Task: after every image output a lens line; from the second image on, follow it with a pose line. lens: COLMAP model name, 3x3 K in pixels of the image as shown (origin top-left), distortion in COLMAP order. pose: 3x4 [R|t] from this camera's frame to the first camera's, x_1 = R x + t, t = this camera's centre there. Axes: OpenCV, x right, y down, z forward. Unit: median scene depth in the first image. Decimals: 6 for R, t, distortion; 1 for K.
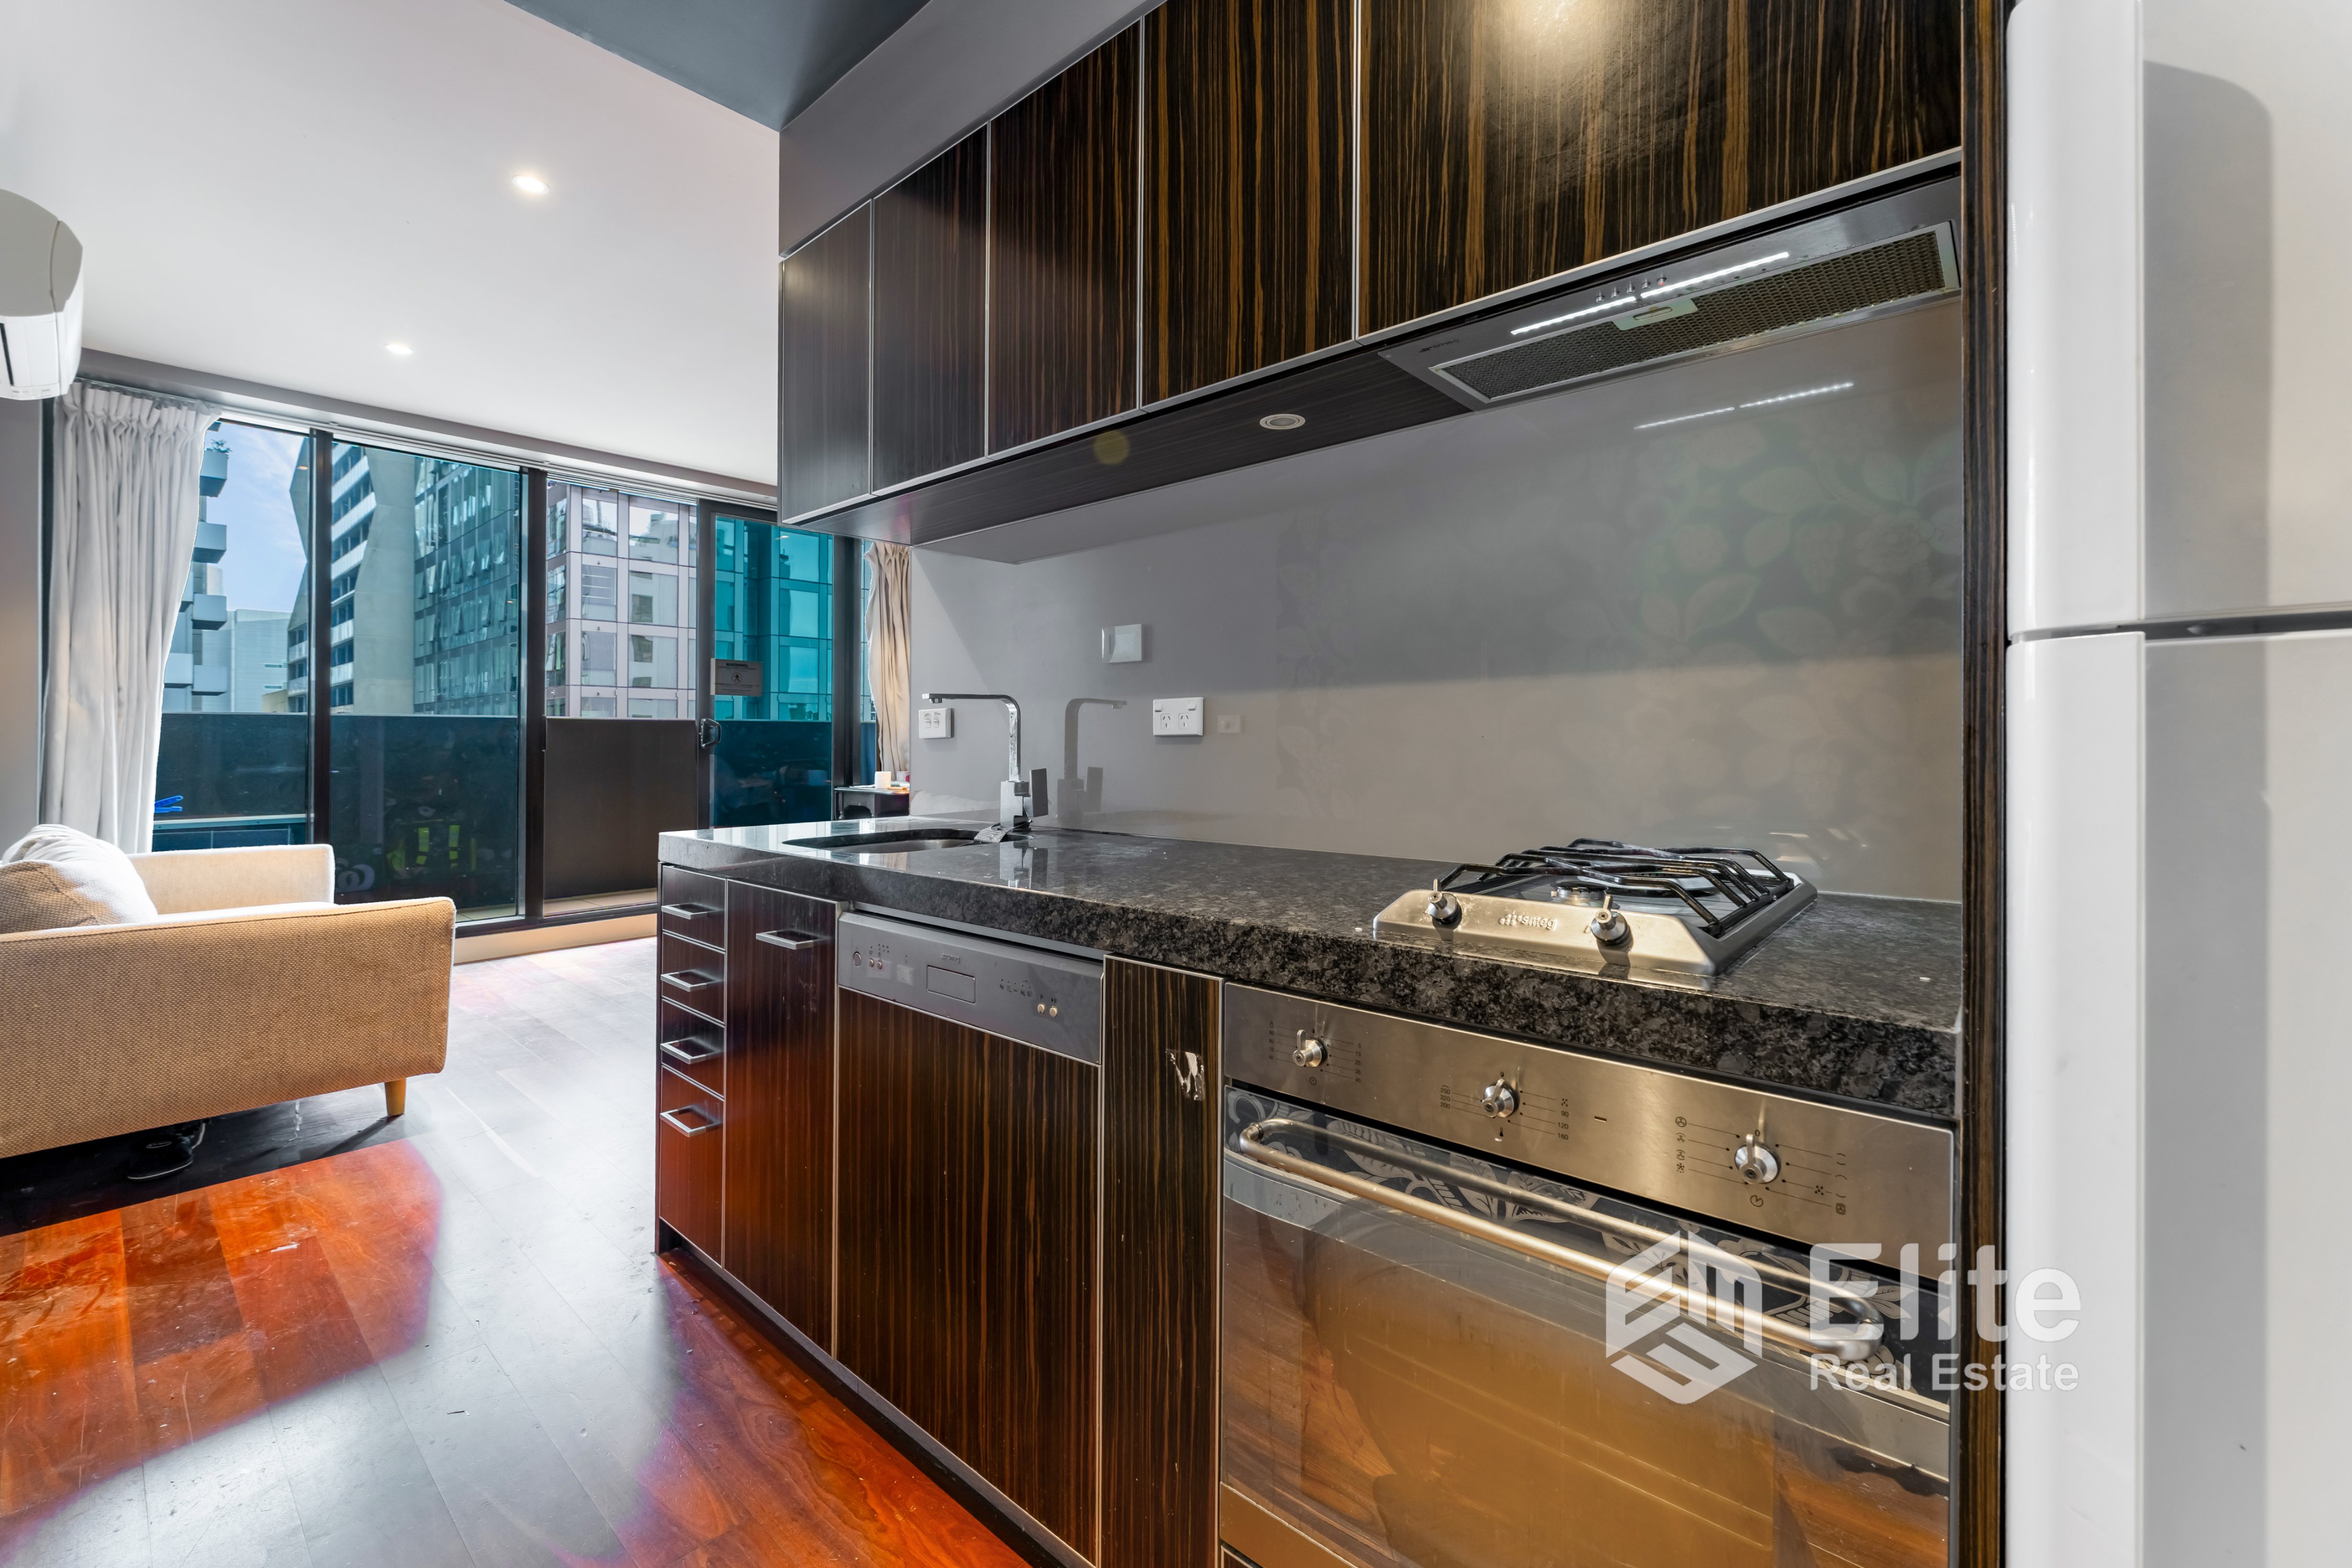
lens RADIAL K [[954.7, 0, 1164.4], [0, 954.7, 778.6], [0, 0, 1]] dist [0.000404, 0.000003]
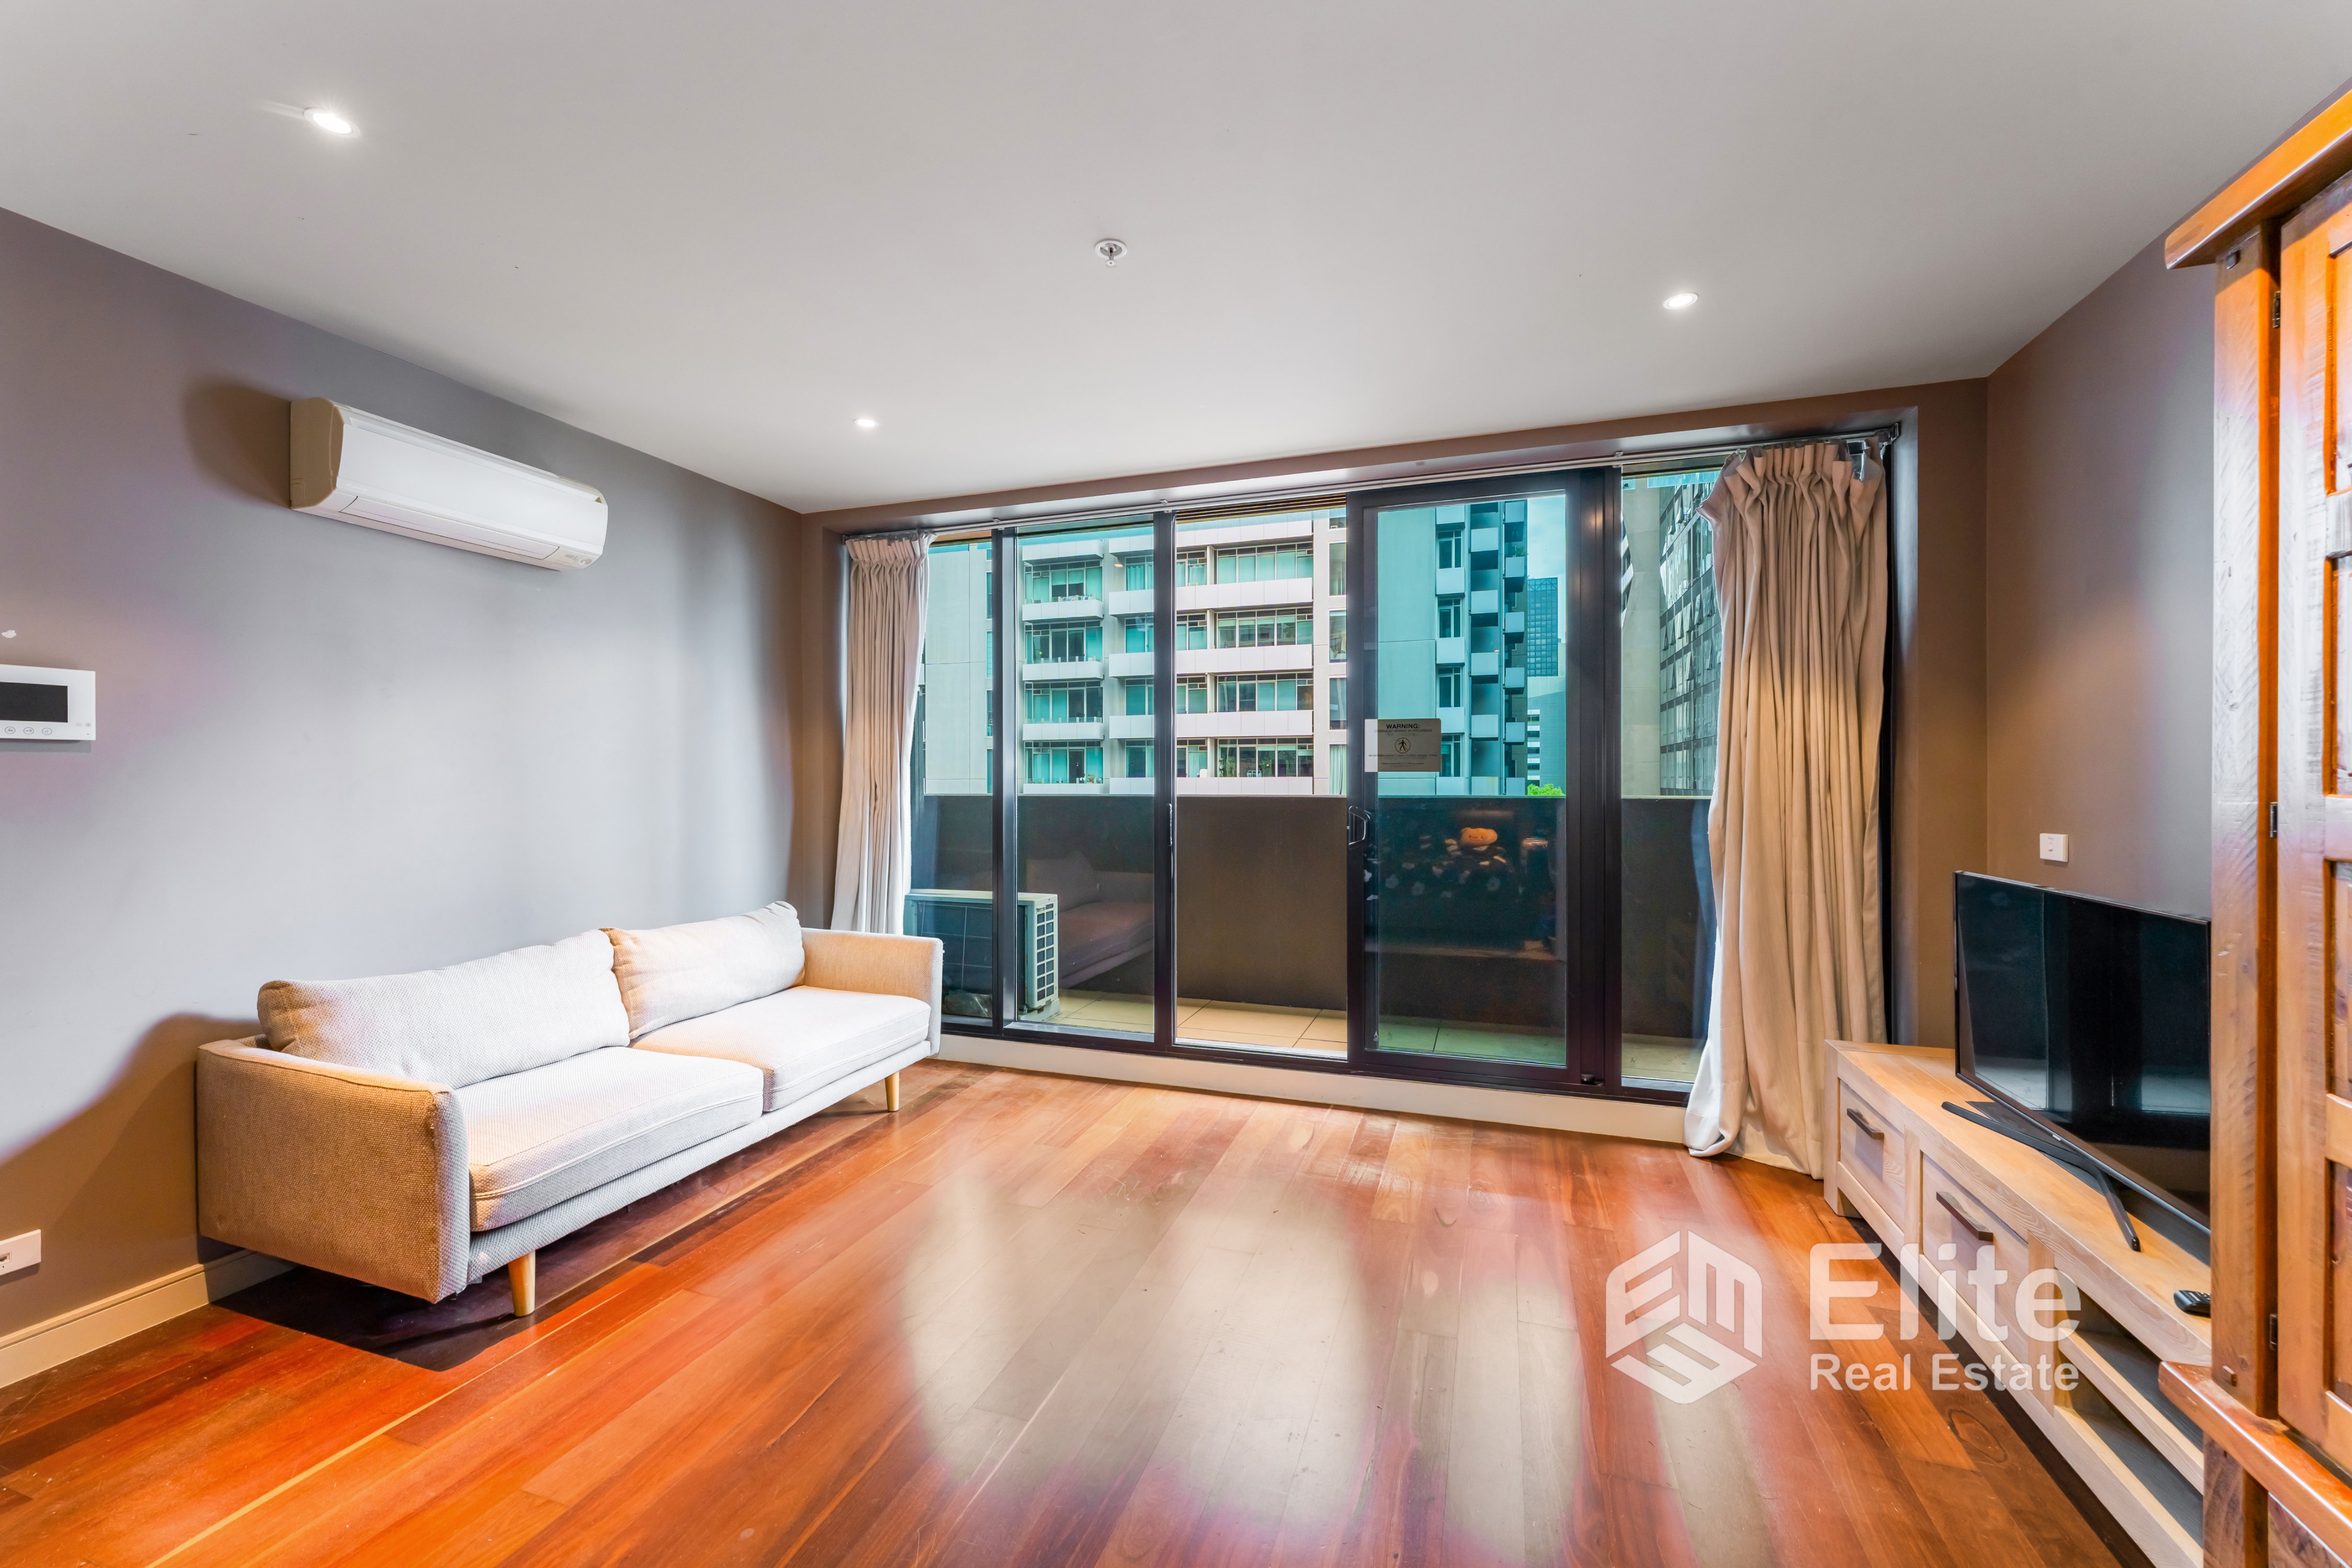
lens RADIAL K [[954.7, 0, 1164.4], [0, 954.7, 778.6], [0, 0, 1]] dist [0.000404, 0.000003]
pose [[0.375716, -0.000601, -0.926735, 0.138472], [-0.033231, 0.999348, -0.014121, -0.092926], [0.926139, 0.036102, 0.375451, 0.840294]]
